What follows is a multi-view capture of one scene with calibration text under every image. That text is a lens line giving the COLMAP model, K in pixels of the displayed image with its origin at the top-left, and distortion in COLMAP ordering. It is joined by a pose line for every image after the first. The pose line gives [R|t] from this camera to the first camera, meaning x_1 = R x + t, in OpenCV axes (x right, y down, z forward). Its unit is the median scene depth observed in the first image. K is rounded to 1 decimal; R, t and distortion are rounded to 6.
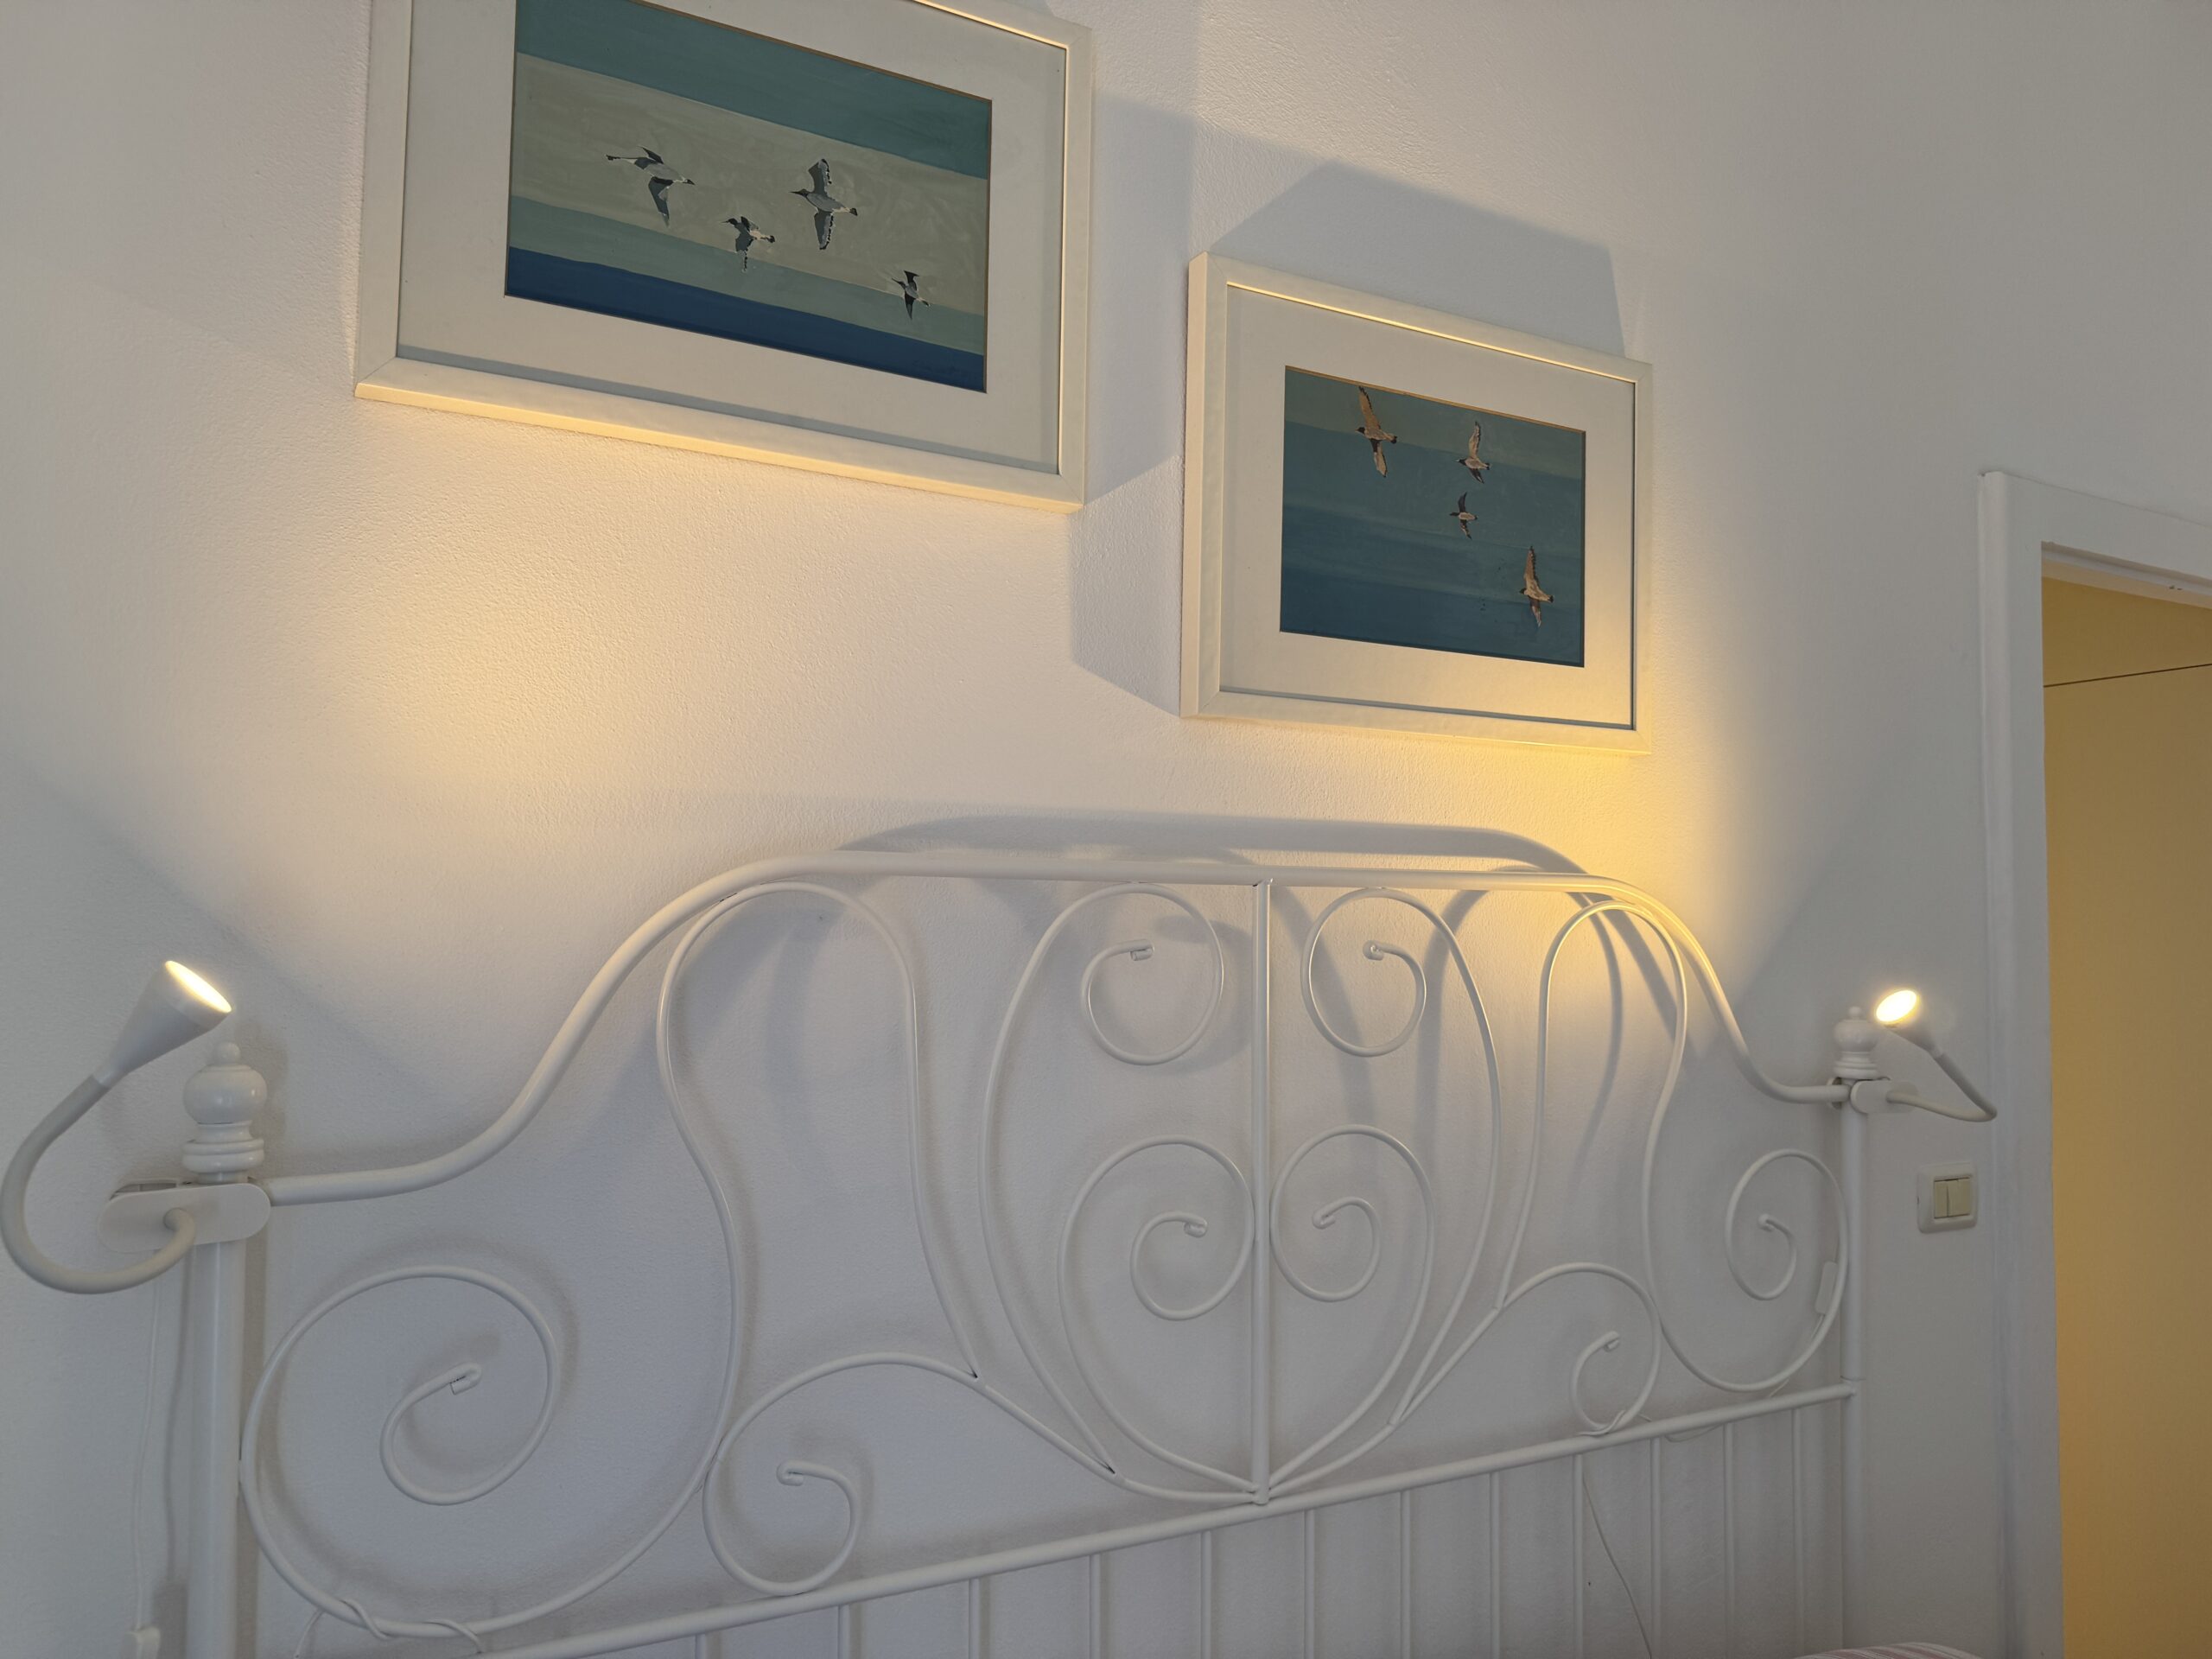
lens RADIAL K [[1540.0, 0, 1111.6], [0, 1540.0, 829.5], [0, 0, 1]] dist [0.156469, -0.311113]
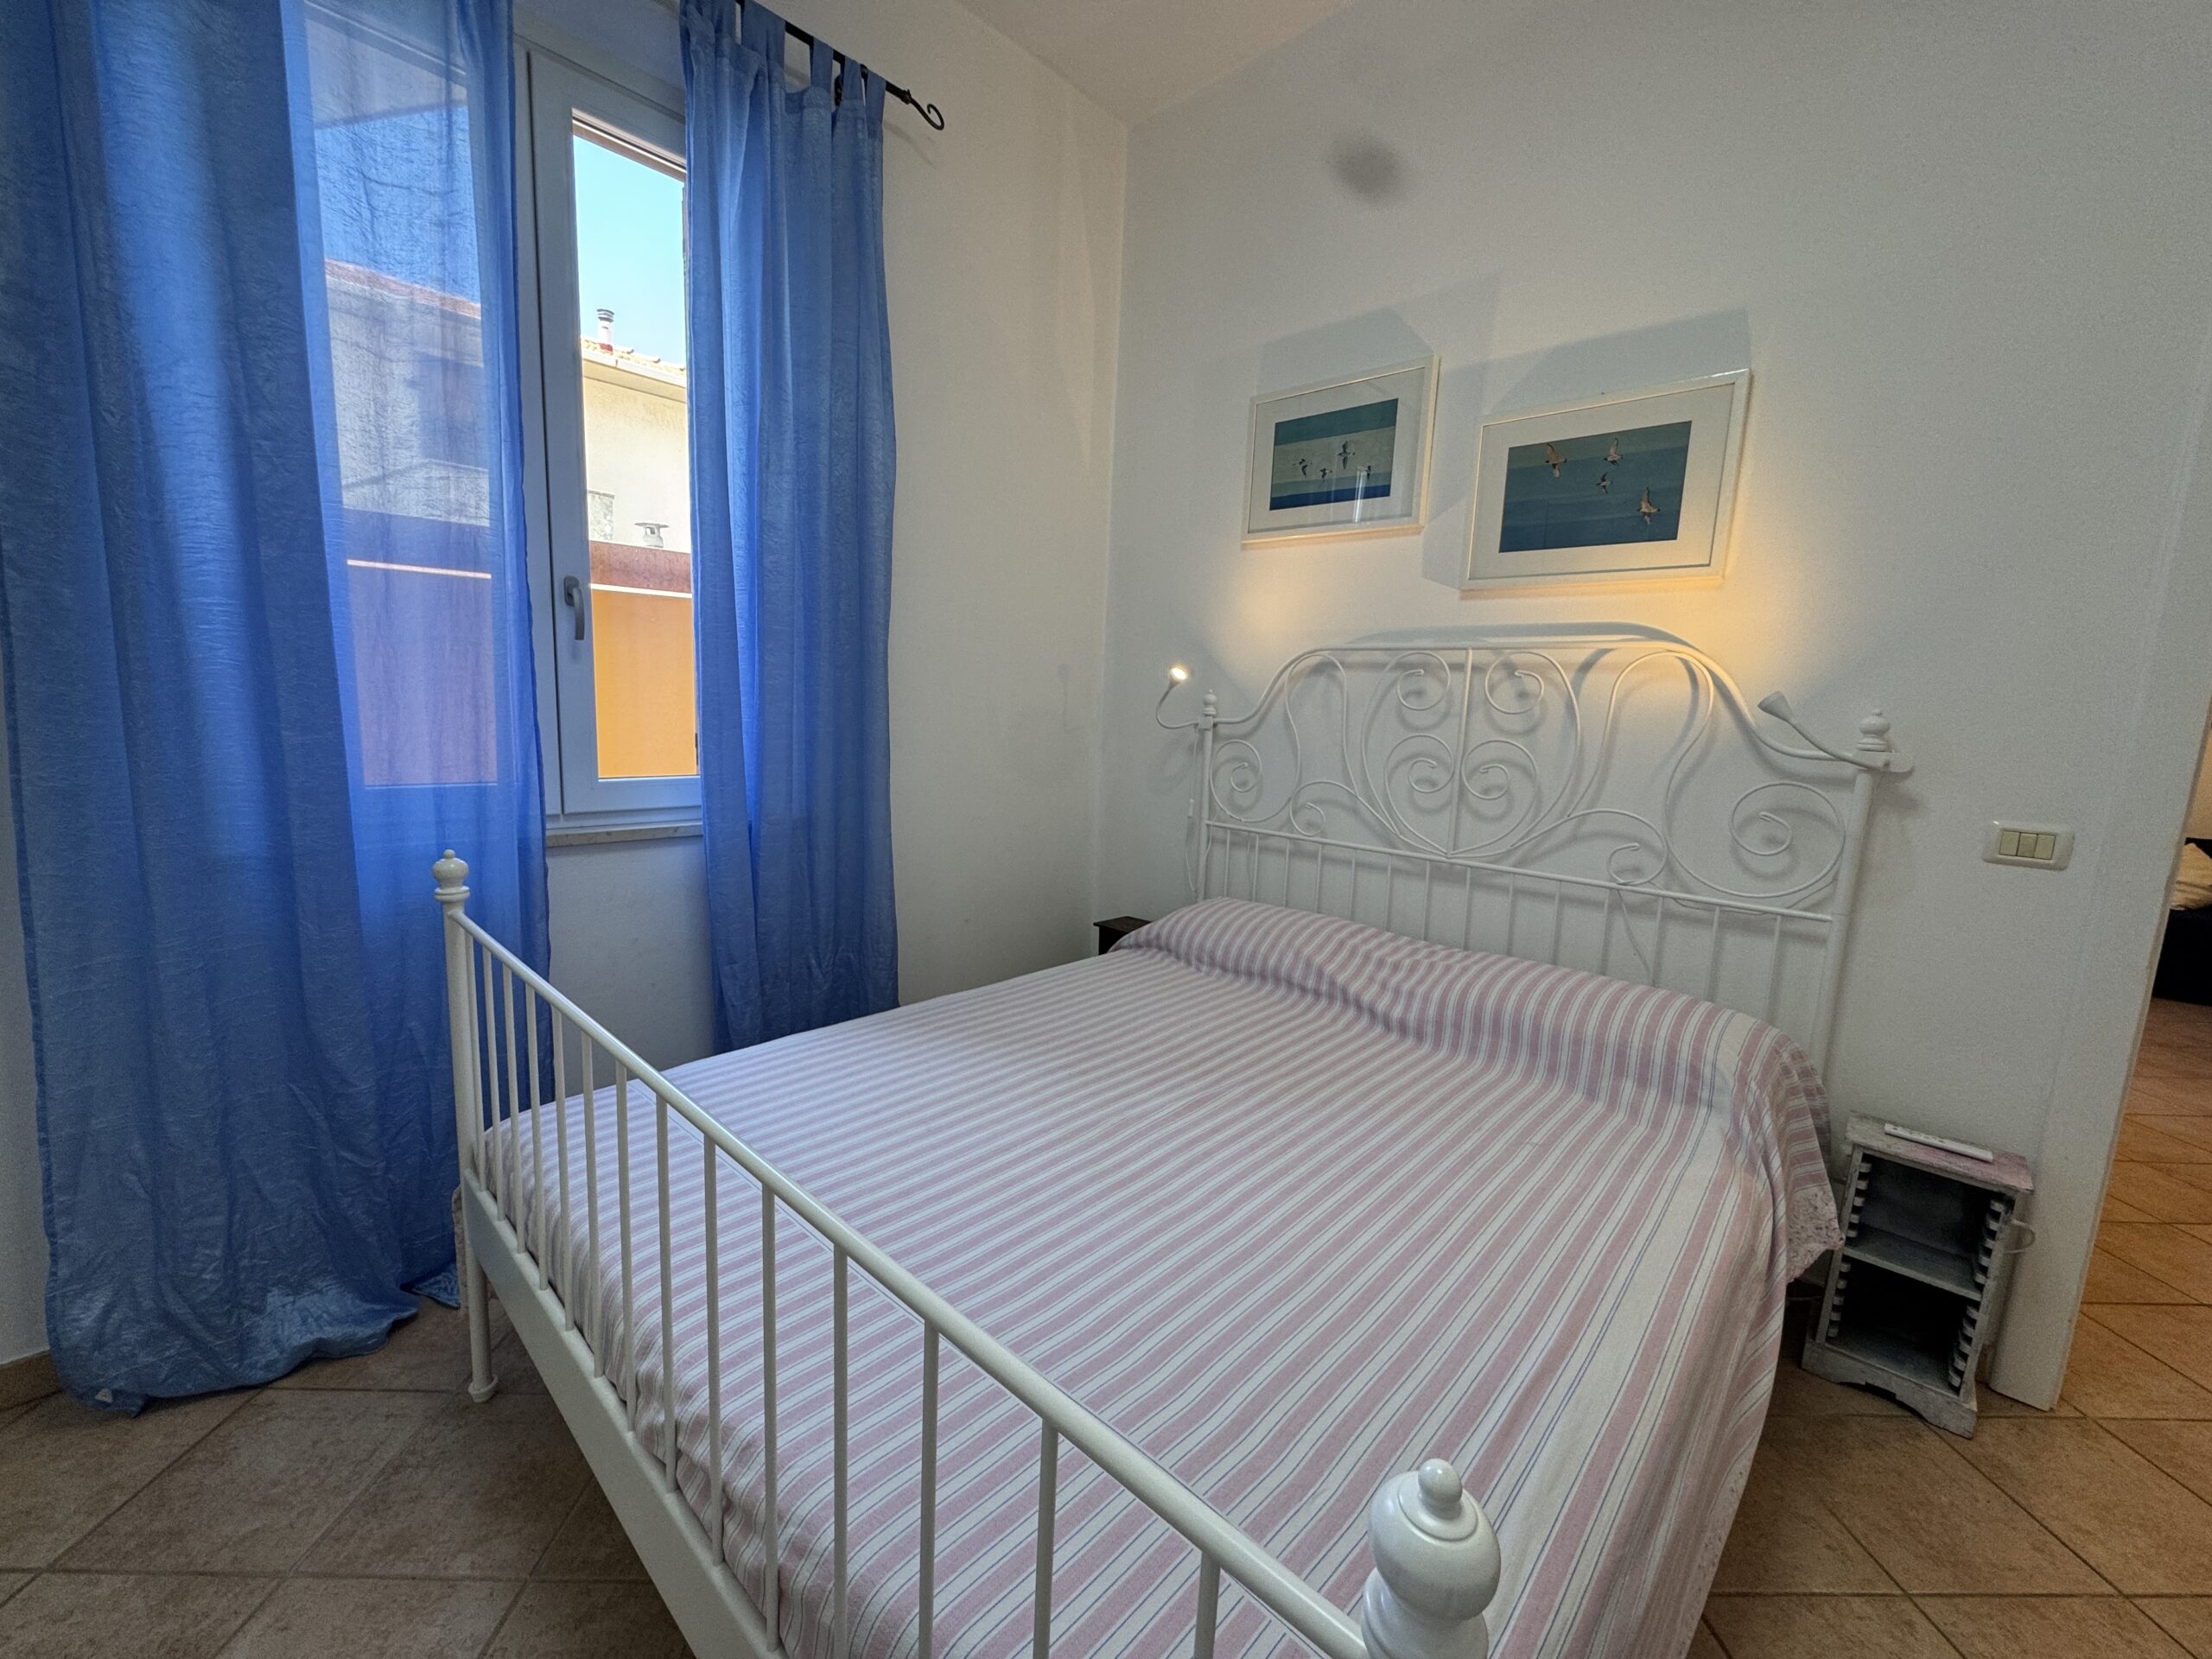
lens RADIAL K [[881.3, 0, 1107.3], [0, 881.3, 827.7], [0, 0, 1]] dist [-0.004734, 0.000837]
pose [[0.322113, 0.132350, -0.937404, 1.361478], [0.011003, 0.989589, 0.143499, 0.113891], [0.946637, -0.056538, 0.317303, -0.142350]]
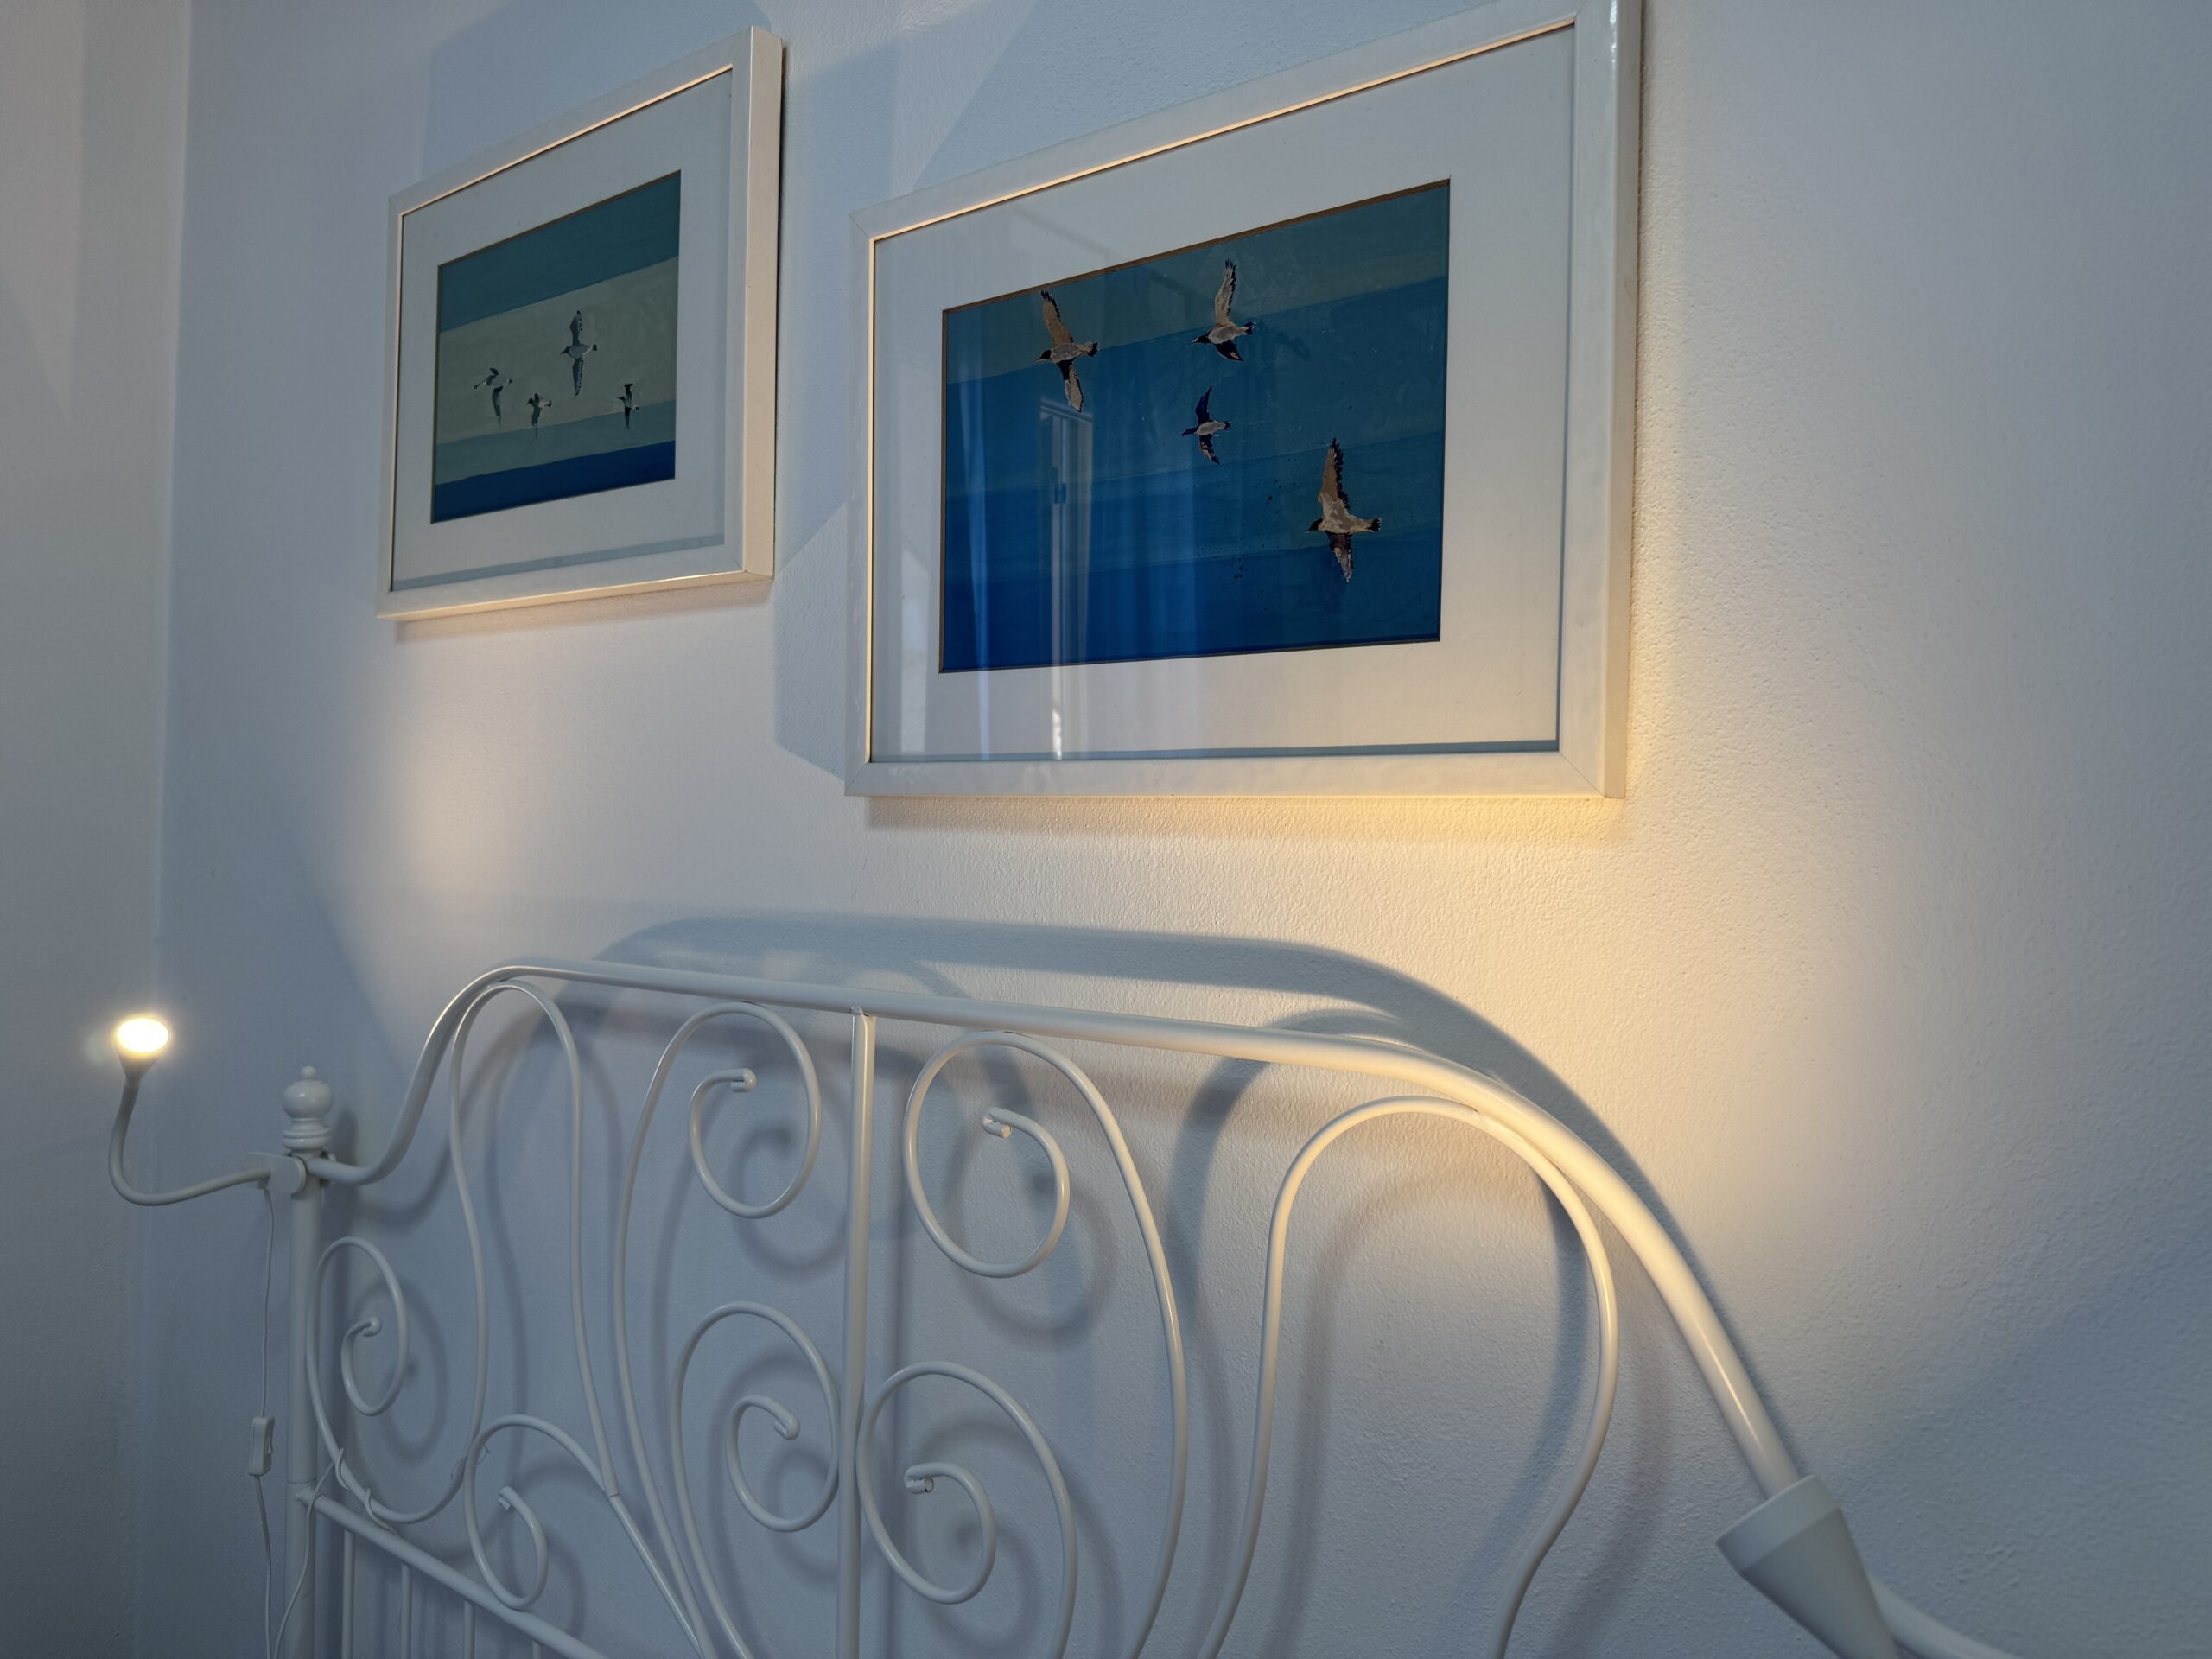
lens RADIAL K [[1540.0, 0, 1111.6], [0, 1540.0, 829.5], [0, 0, 1]] dist [0.156469, -0.311113]
pose [[0.396061, -0.012345, -0.918141, 0.818803], [0.032780, 0.999462, 0.000702, -0.050240], [0.917639, -0.030374, 0.396253, 0.772748]]
